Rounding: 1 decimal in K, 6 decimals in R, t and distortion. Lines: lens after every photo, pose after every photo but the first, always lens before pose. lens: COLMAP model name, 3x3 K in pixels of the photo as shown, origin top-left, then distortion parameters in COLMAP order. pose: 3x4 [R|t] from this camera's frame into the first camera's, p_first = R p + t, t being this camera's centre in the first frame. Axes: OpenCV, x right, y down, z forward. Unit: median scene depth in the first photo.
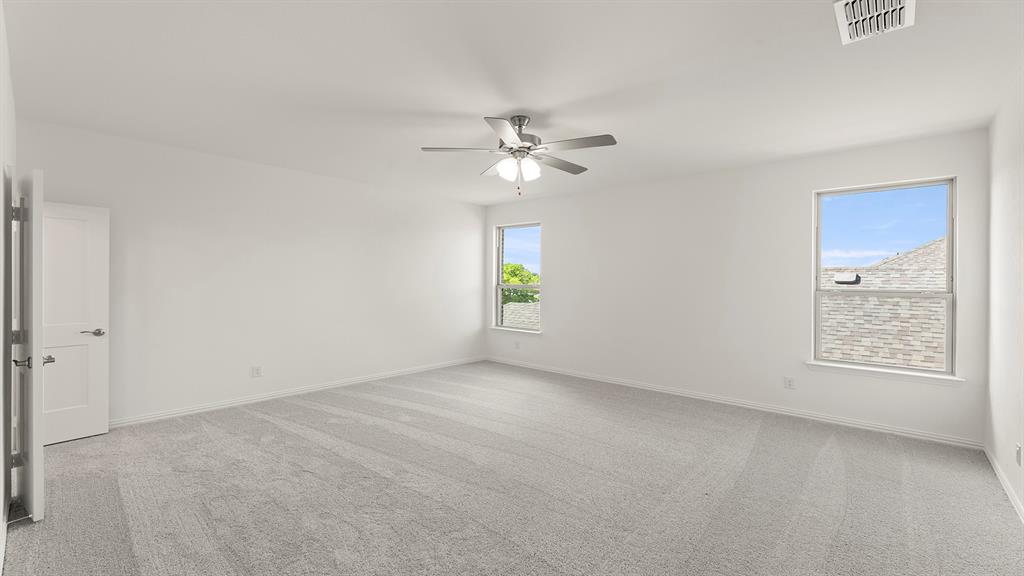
lens RADIAL K [[426.8, 0, 520.5], [0, 426.8, 280.8], [0, 0, 1]] dist [-0.000226, 0.000165]
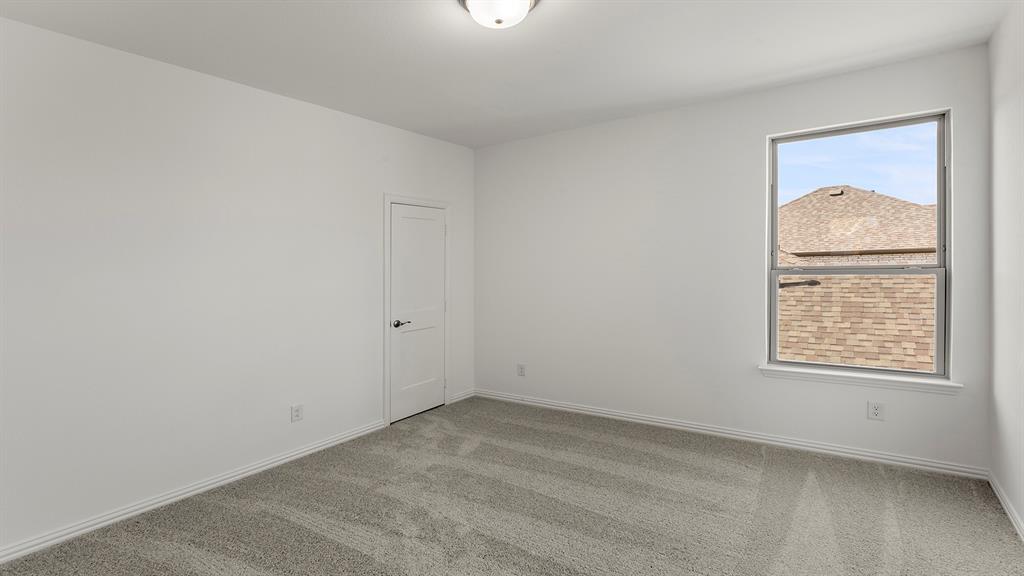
lens RADIAL K [[499.1, 0, 505.2], [0, 499.1, 288.4], [0, 0, 1]] dist [0.003528, 0.000507]
pose [[0.997393, -0.018999, 0.069615, 0.189838], [0.018221, 0.999764, 0.011798, 0.040659], [-0.069823, -0.010499, 0.997504, 0.186384]]
